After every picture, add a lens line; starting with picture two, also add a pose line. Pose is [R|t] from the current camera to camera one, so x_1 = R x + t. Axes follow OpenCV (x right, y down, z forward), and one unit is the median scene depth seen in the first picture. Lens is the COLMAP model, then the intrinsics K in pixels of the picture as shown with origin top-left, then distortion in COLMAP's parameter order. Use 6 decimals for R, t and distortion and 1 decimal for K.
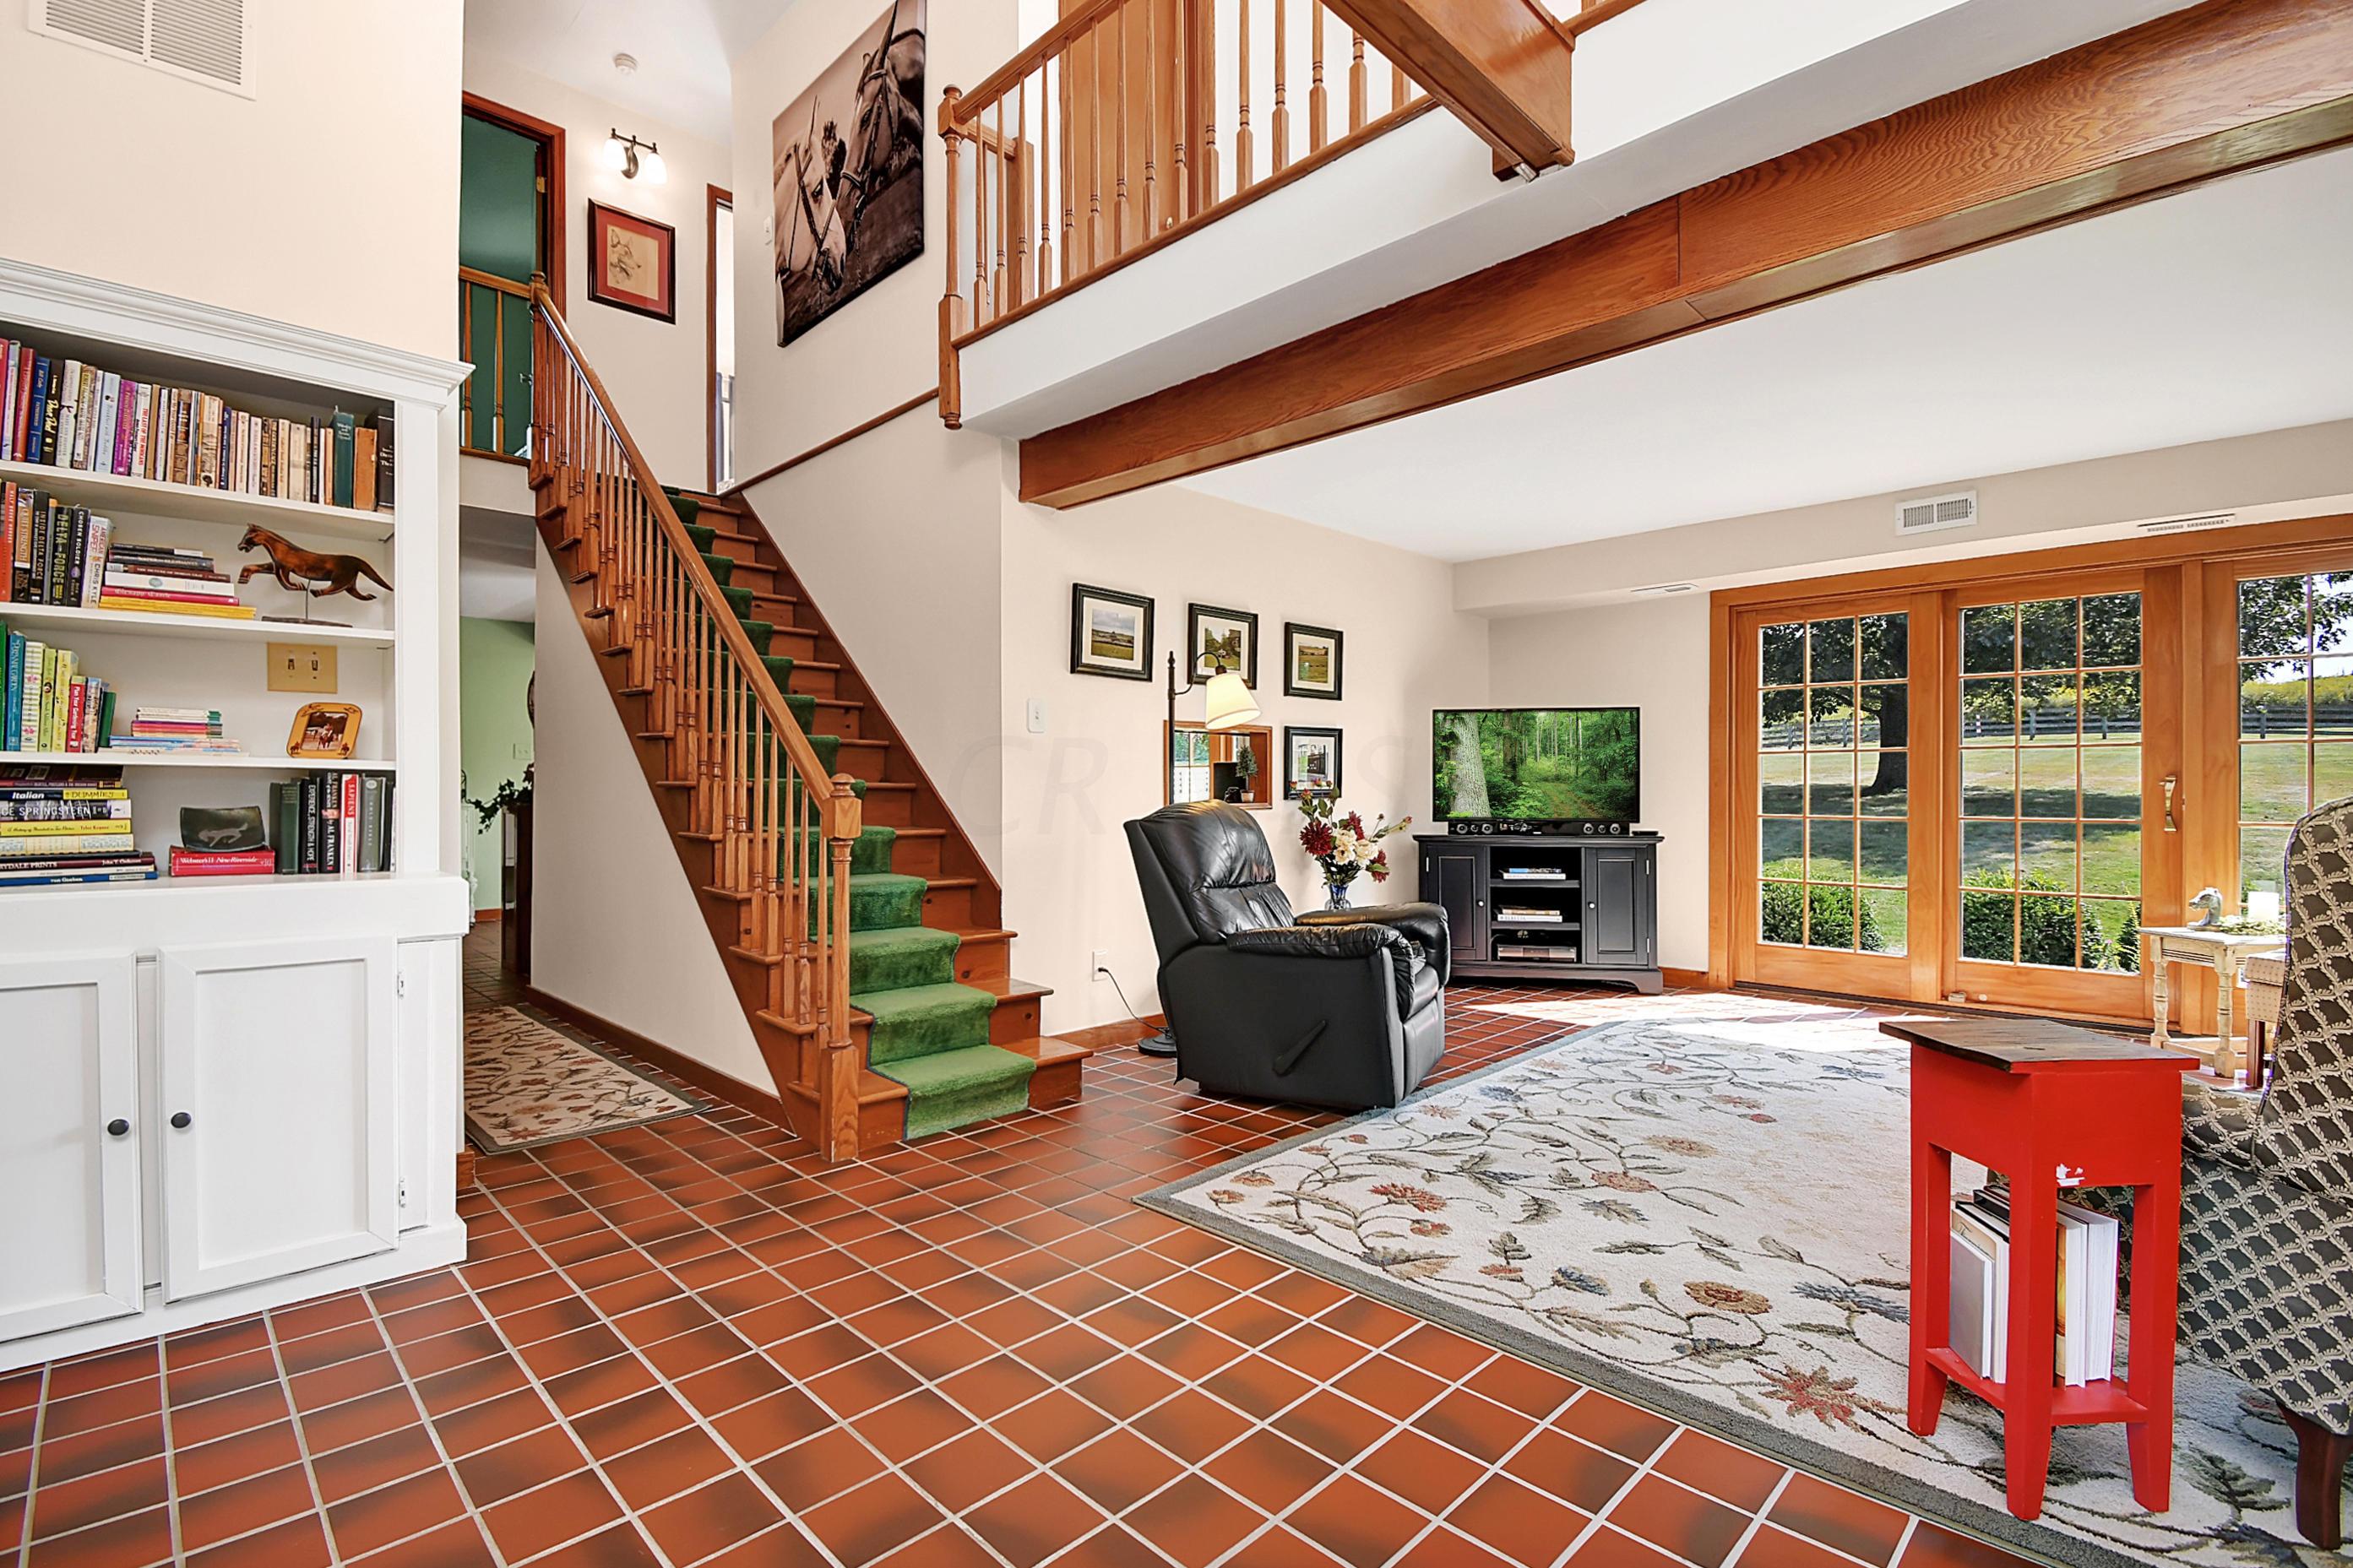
lens RADIAL K [[1074.8, 0, 1176.2], [0, 1074.8, 762.9], [0, 0, 1]] dist [0.019440, -0.021669]
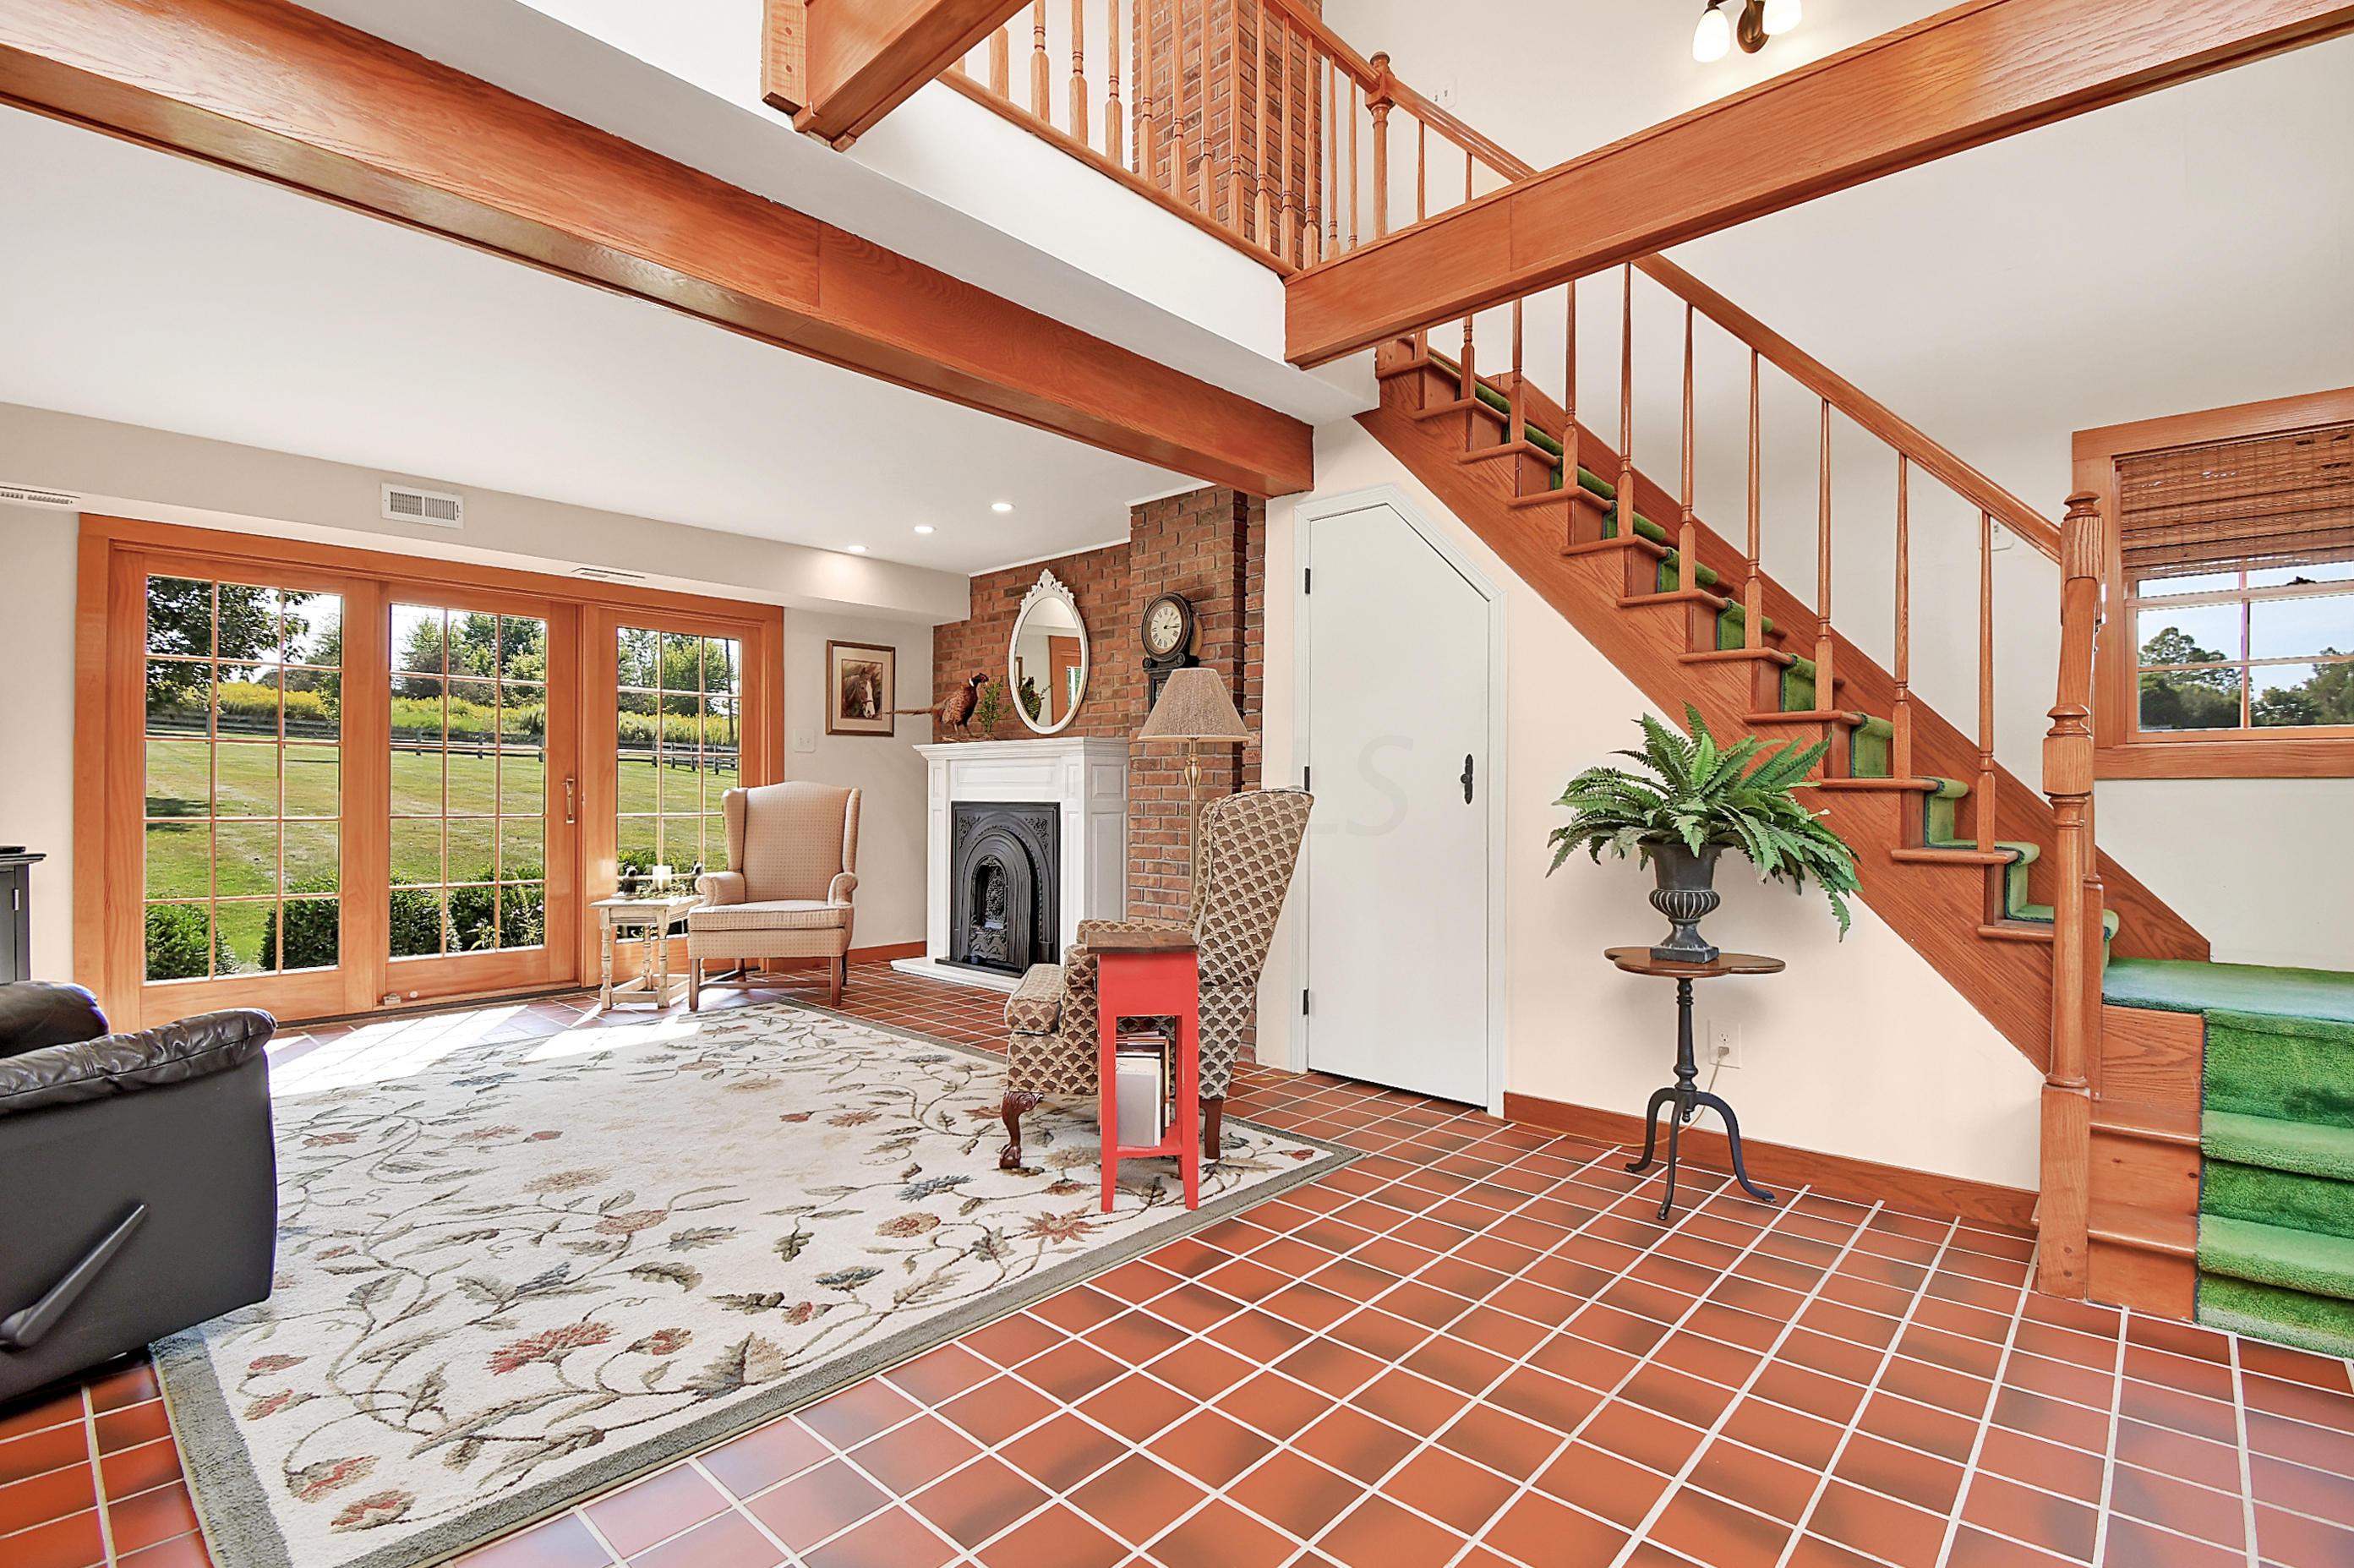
lens RADIAL K [[1075.4, 0, 1176.7], [0, 1075.4, 762.9], [0, 0, 1]] dist [0.019440, -0.021669]
pose [[-0.047527, 0.027739, 0.998485, -0.510884], [-0.029413, 0.999142, -0.029158, 0.018215], [-0.998437, -0.030754, -0.046670, 0.591428]]
